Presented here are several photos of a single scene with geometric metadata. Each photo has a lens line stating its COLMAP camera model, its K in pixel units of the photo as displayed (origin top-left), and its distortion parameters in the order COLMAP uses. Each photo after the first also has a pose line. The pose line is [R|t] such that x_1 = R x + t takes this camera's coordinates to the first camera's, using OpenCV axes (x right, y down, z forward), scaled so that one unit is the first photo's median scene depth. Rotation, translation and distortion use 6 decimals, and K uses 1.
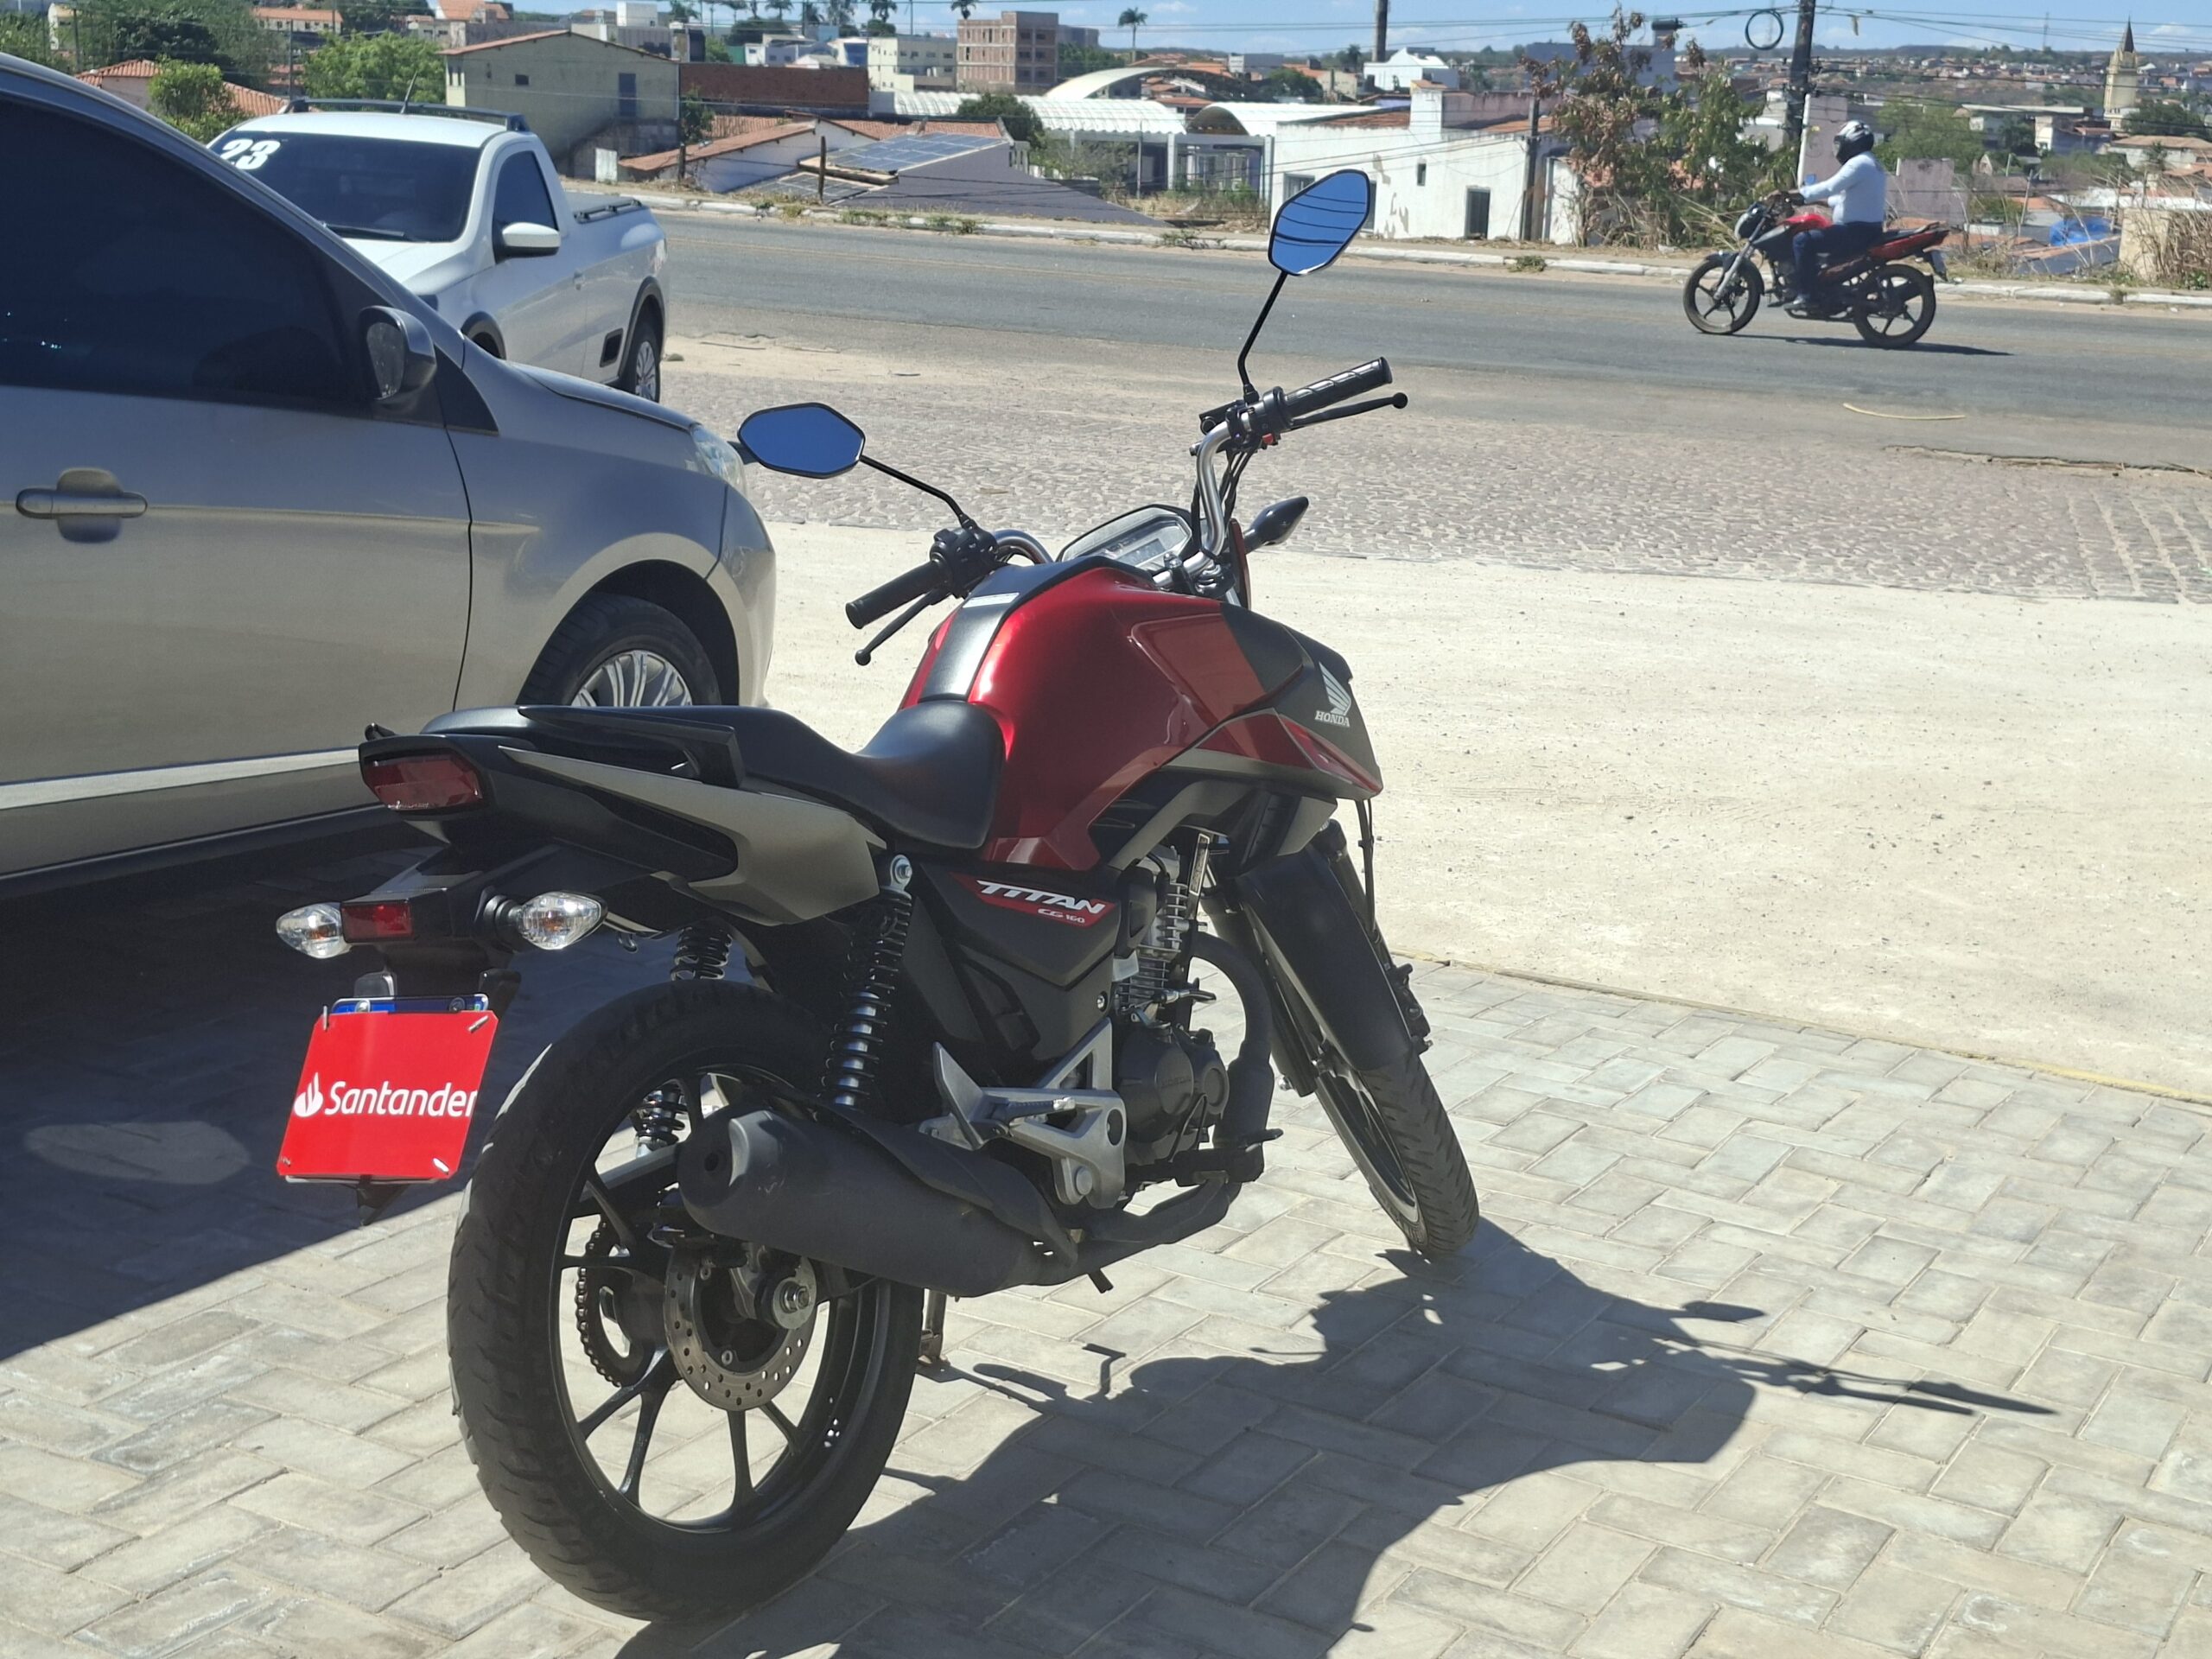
lens RADIAL K [[3021.6, 0, 1129.4], [0, 3021.6, 826.5], [0, 0, 1]] dist [0.202036, -0.488819]
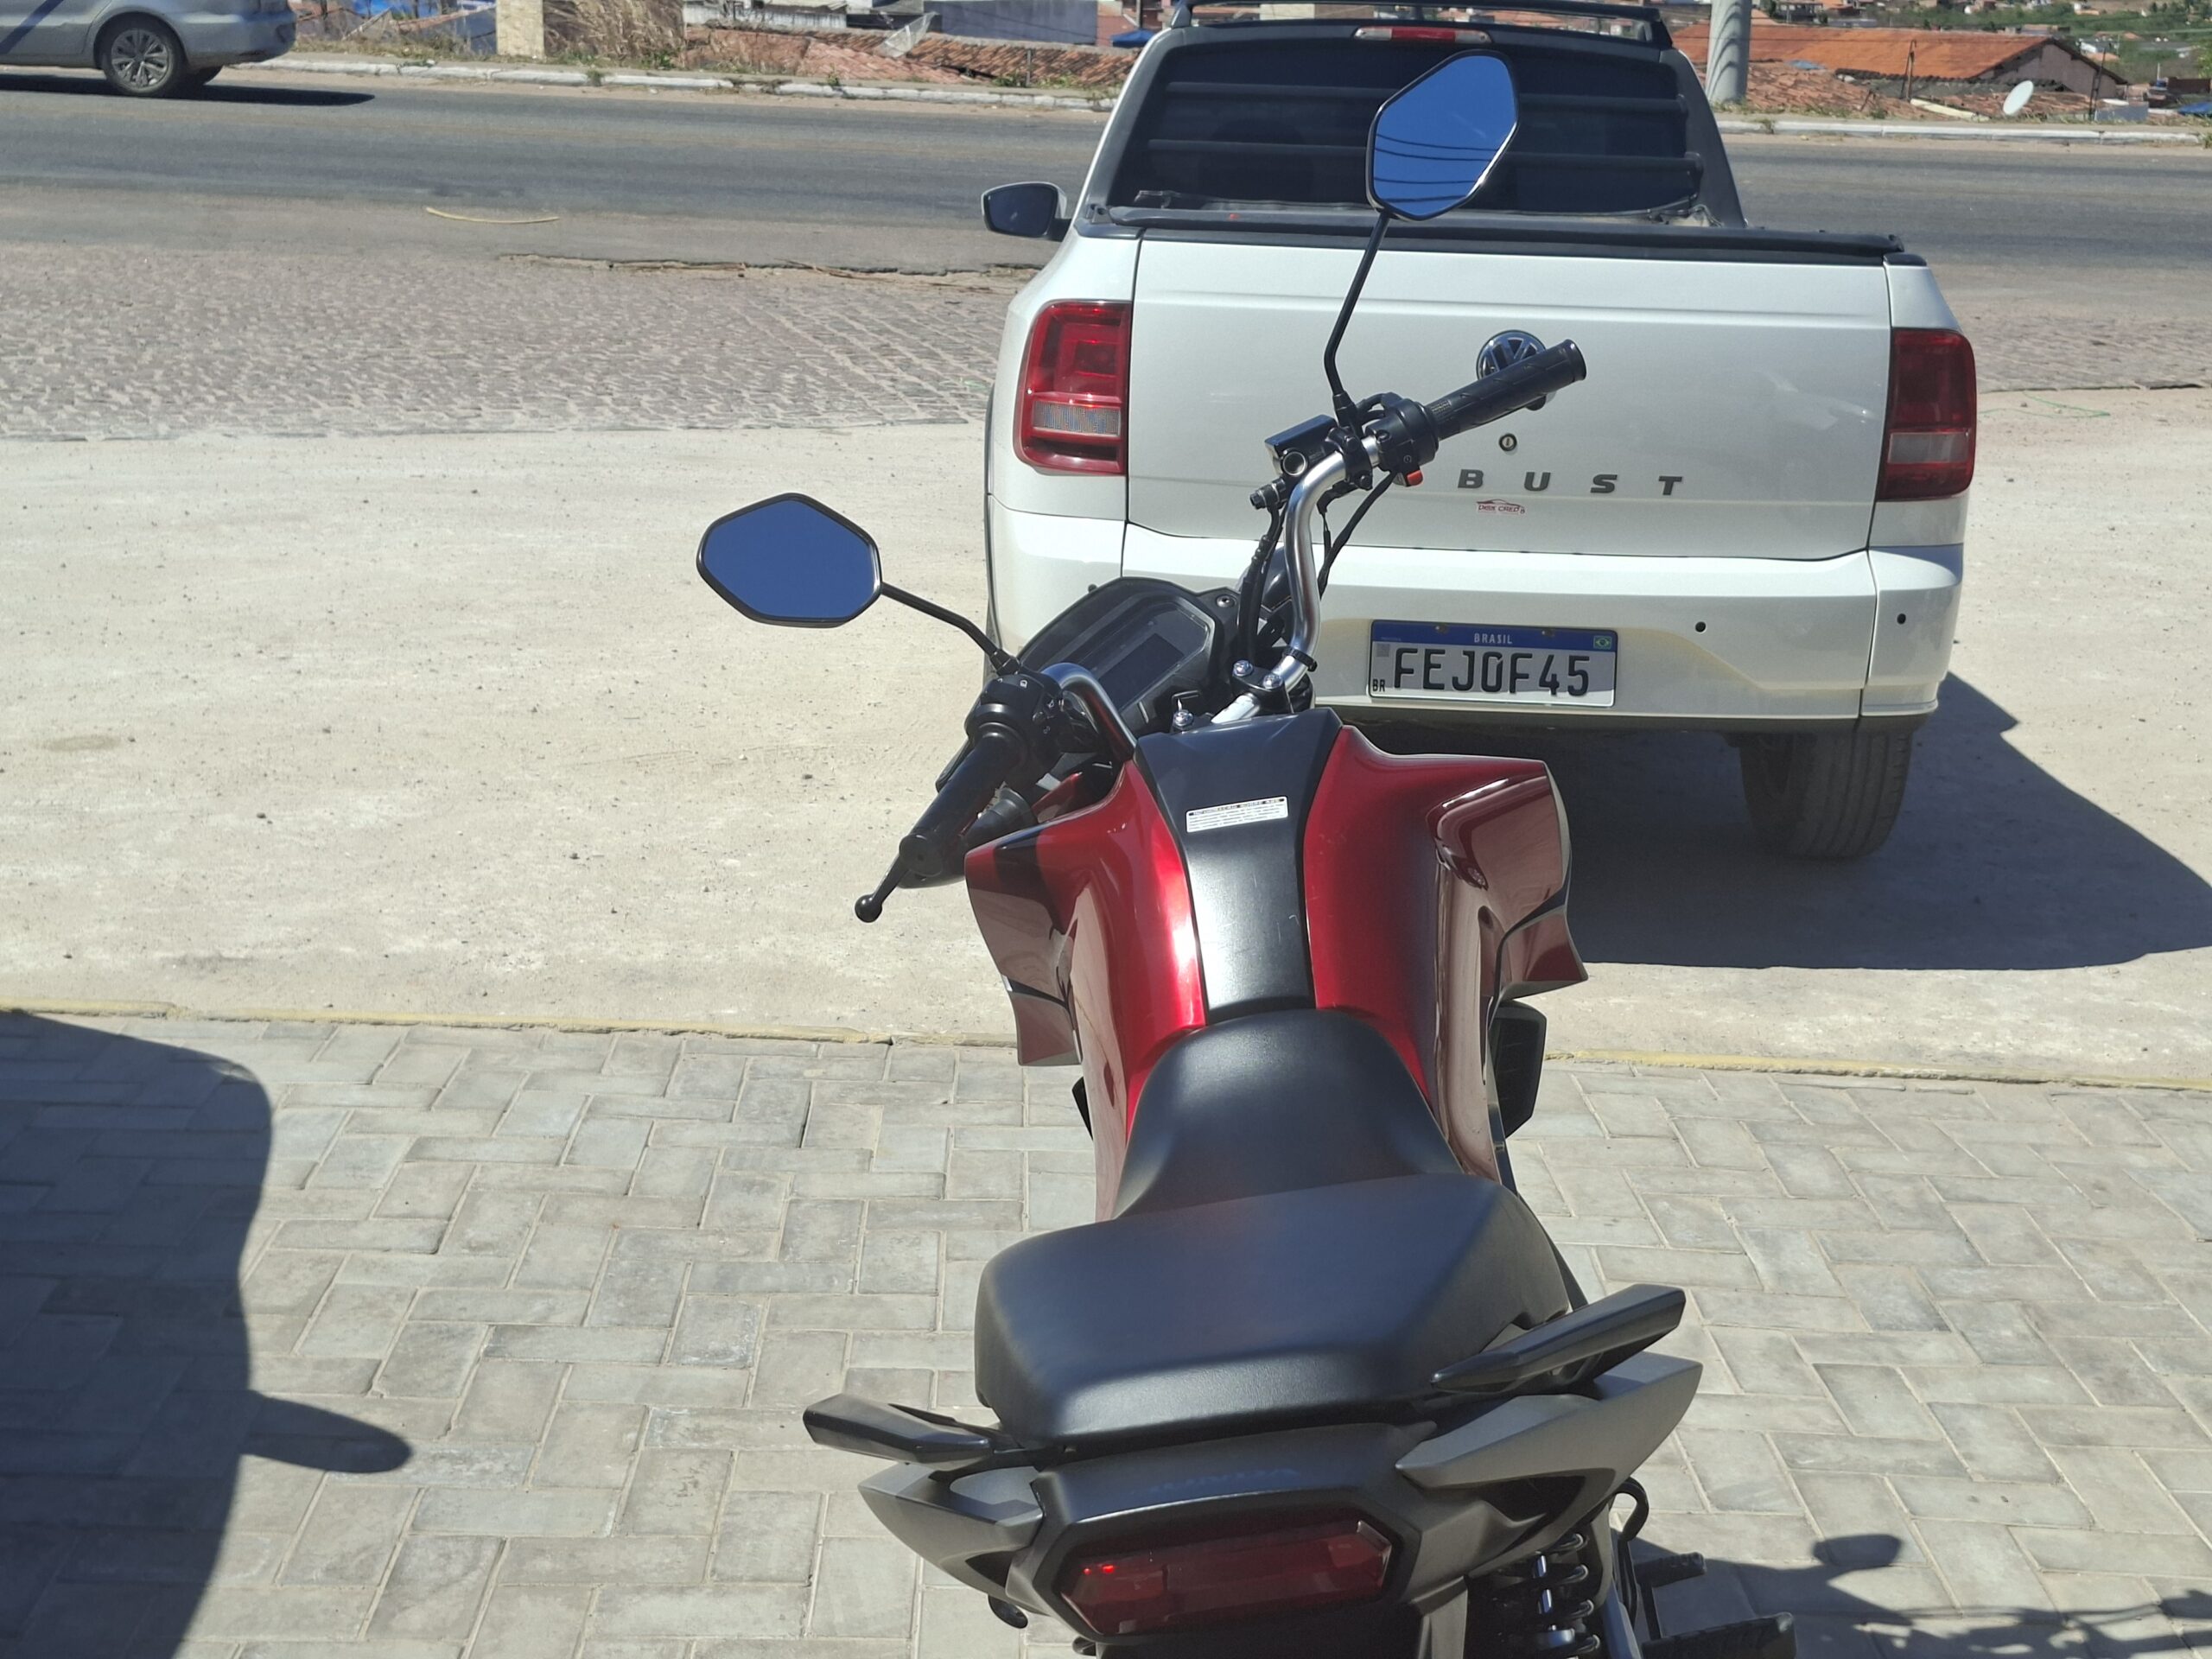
lens RADIAL K [[3040.2, 0, 1113.2], [0, 3040.2, 850.4], [0, 0, 1]] dist [0.165341, -0.364163]
pose [[0.865036, -0.150742, 0.478528, -0.235375], [0.113031, 0.987829, 0.106851, -0.089413], [-0.488811, -0.038341, 0.871547, 0.329646]]
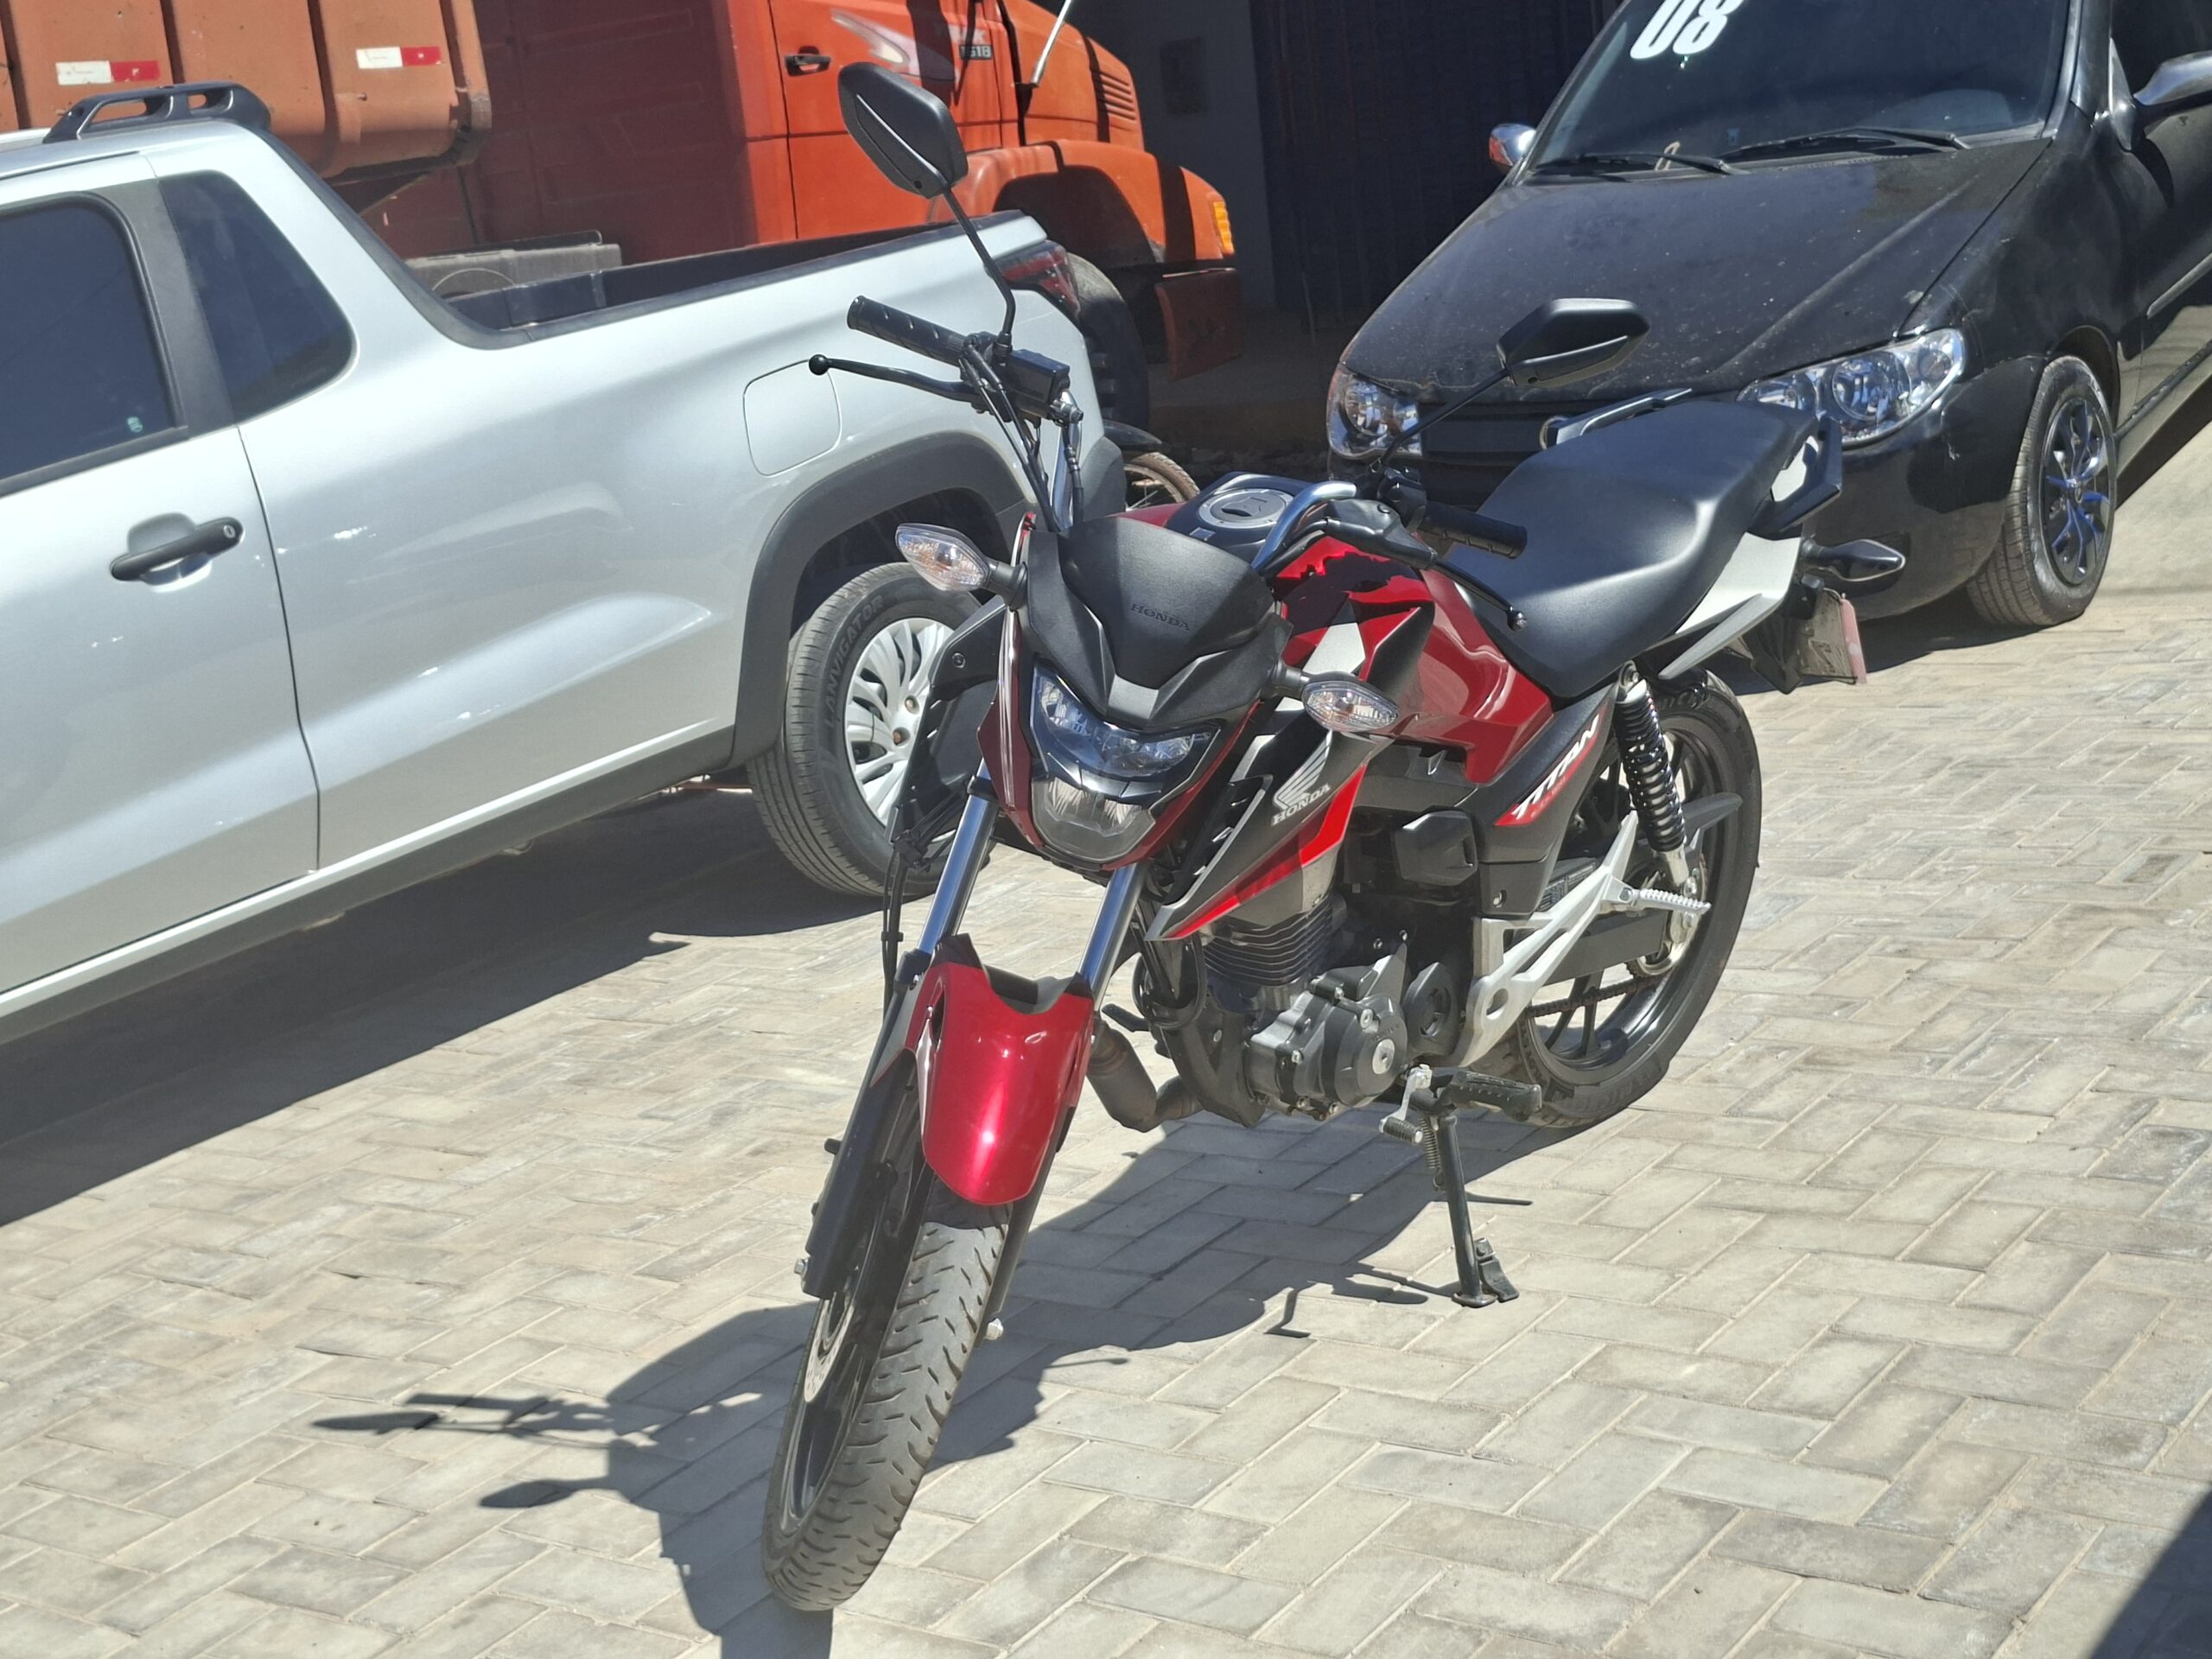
lens RADIAL K [[3098.4, 0, 1066.2], [0, 3098.4, 830.5], [0, 0, 1]] dist [0.176440, -0.407844]
pose [[-0.986839, 0.046910, 0.154749, -0.068357], [0.108923, 0.900154, 0.421732, -0.264788], [-0.119514, 0.433038, -0.893417, 1.278981]]
